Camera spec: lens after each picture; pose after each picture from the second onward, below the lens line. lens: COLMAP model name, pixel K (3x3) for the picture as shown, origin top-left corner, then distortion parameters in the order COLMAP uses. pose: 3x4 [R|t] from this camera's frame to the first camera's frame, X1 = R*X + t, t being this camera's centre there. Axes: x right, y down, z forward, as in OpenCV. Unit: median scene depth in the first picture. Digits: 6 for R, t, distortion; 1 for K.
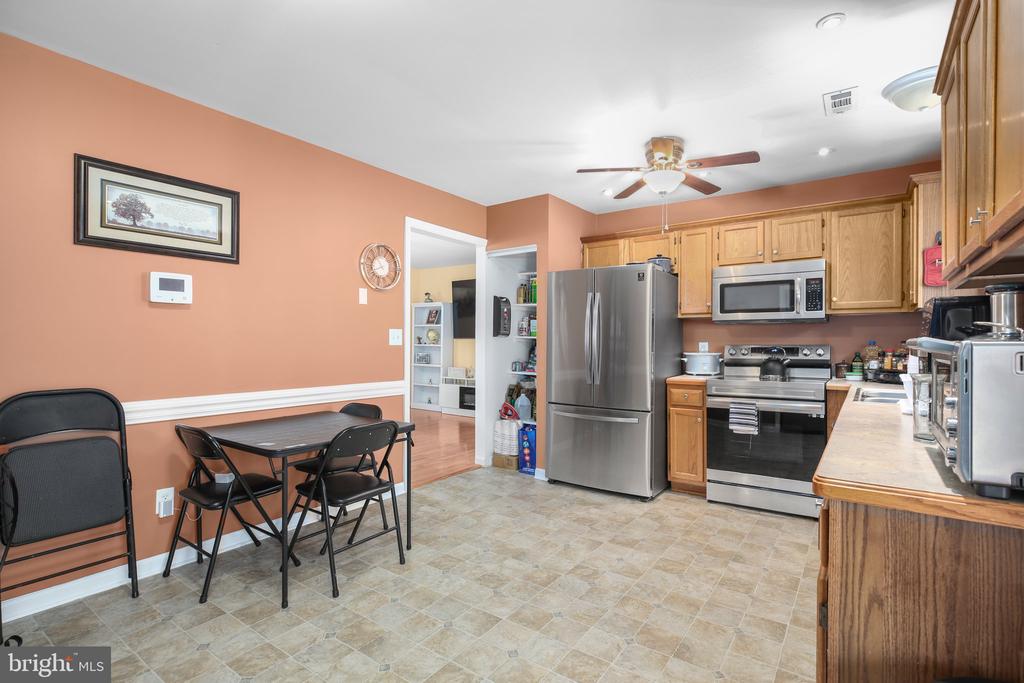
lens RADIAL K [[490.3, 0, 512.0], [0, 490.3, 341.5], [0, 0, 1]] dist [0.000346, -0.000039]
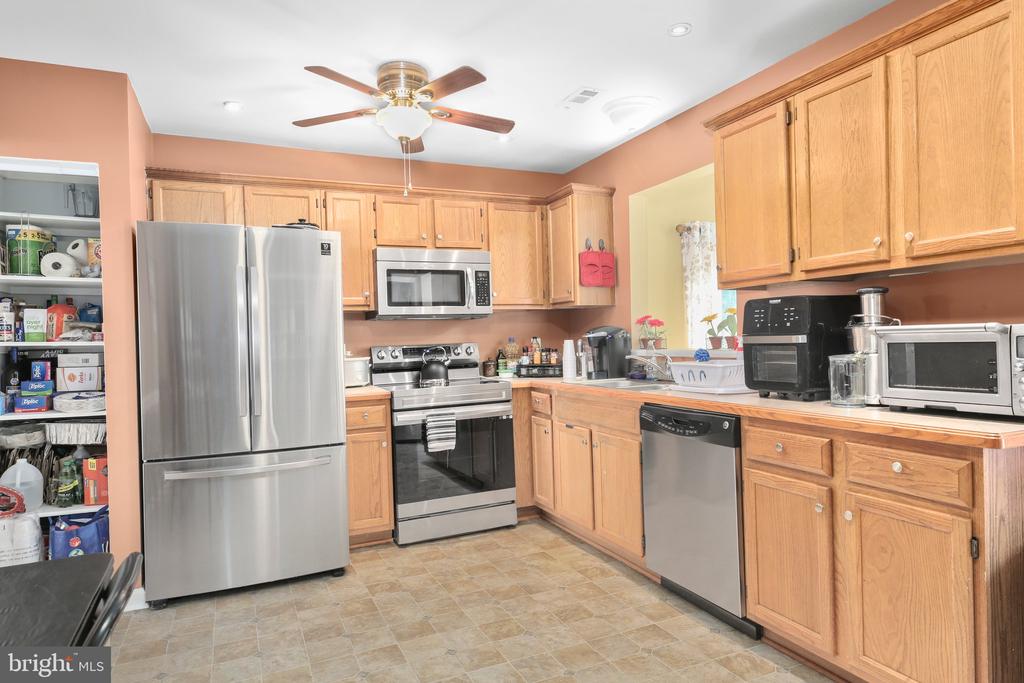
lens RADIAL K [[627.9, 0, 512.0], [0, 627.9, 341.5], [0, 0, 1]] dist [0.003277, 0.000164]
pose [[0.498226, -0.021516, 0.866780, -0.387113], [0.029460, 0.999535, 0.007878, -0.002619], [-0.866547, 0.021610, 0.498628, 0.357833]]
